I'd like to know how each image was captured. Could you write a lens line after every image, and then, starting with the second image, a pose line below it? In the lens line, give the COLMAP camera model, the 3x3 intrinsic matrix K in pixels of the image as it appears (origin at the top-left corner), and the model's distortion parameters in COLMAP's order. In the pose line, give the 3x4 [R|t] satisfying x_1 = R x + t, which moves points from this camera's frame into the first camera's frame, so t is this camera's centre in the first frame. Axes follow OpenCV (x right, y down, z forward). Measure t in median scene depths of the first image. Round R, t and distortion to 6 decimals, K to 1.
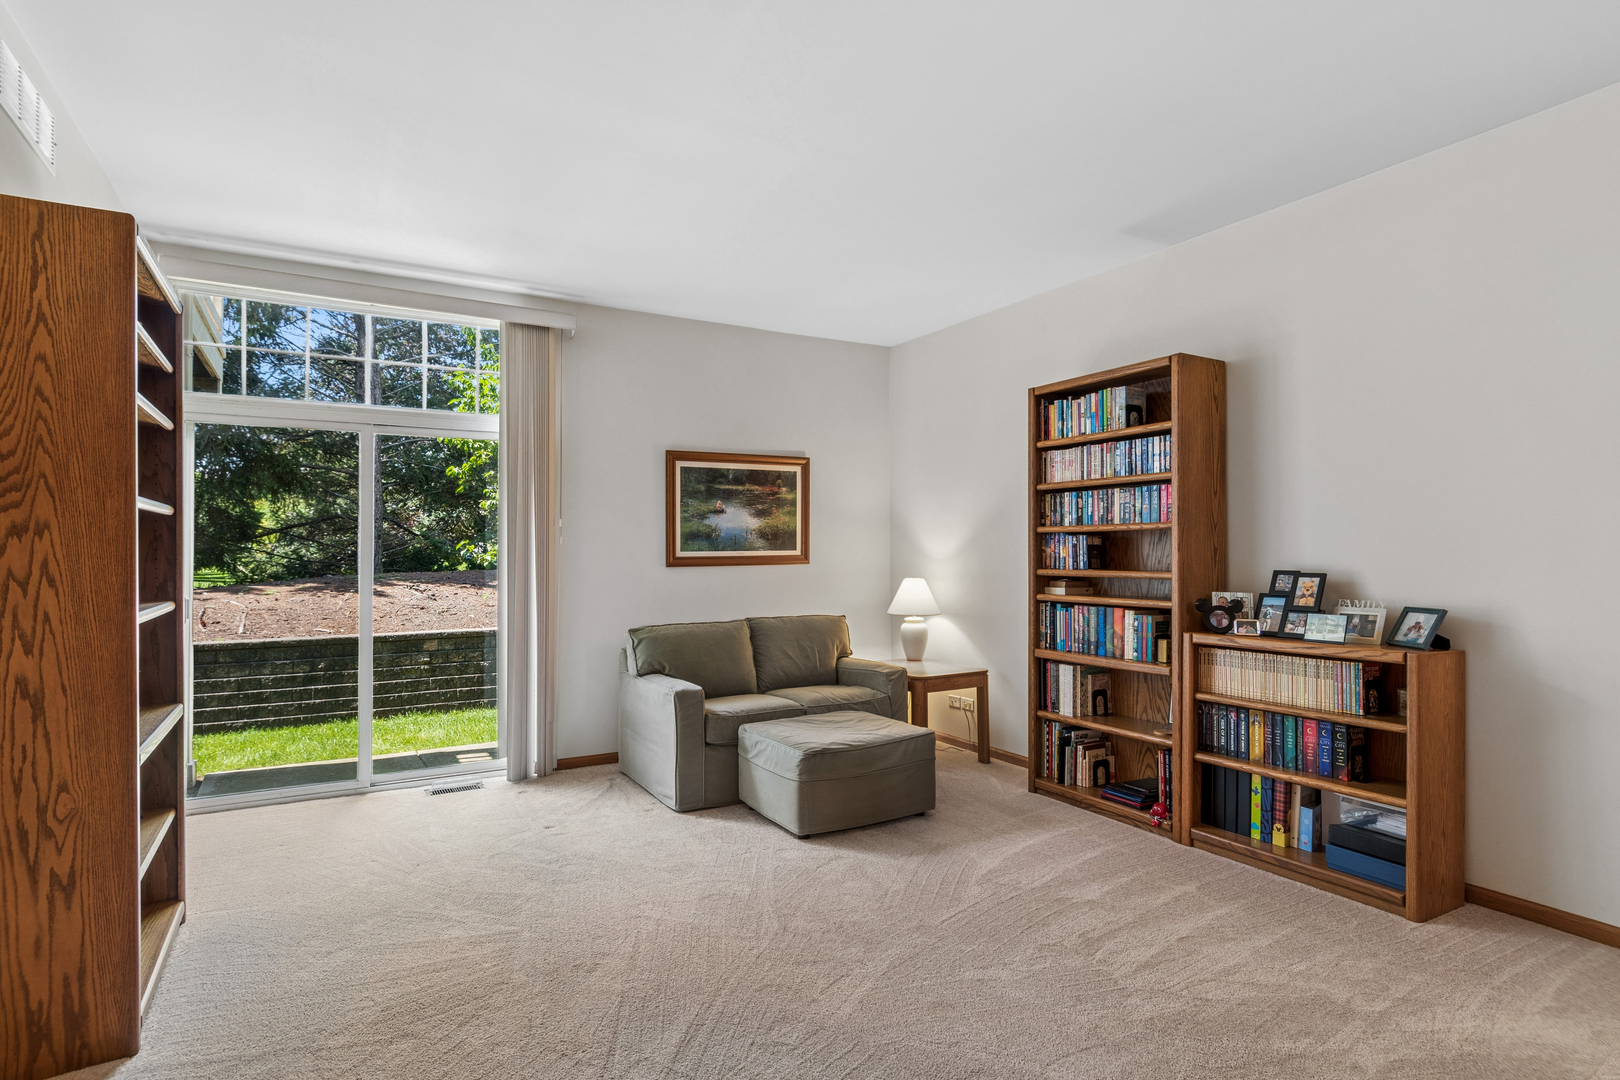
lens RADIAL K [[843.5, 0, 796.9], [0, 843.5, 533.4], [0, 0, 1]] dist [0.001271, -0.000028]
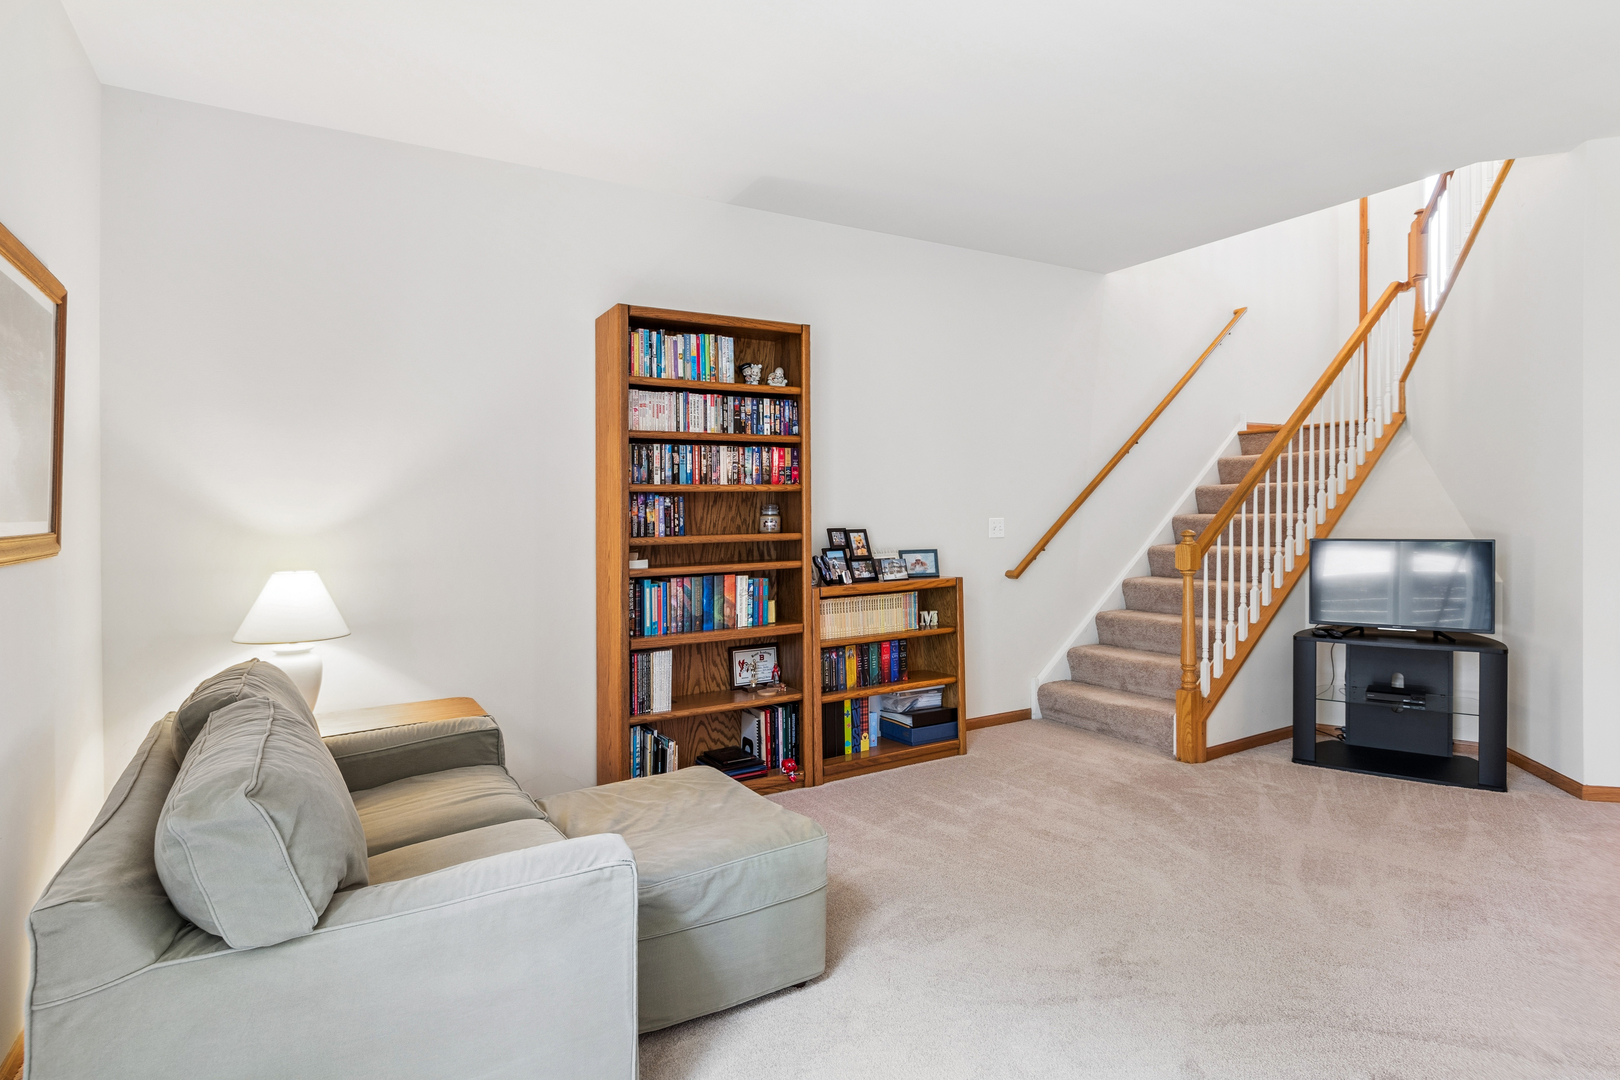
lens RADIAL K [[843.5, 0, 796.9], [0, 843.5, 533.4], [0, 0, 1]] dist [0.001271, -0.000028]
pose [[-0.014322, -0.013865, 0.999801, -0.537435], [0.001018, 0.999903, 0.013881, 0.029215], [-0.999897, 0.001216, -0.014306, 0.914338]]
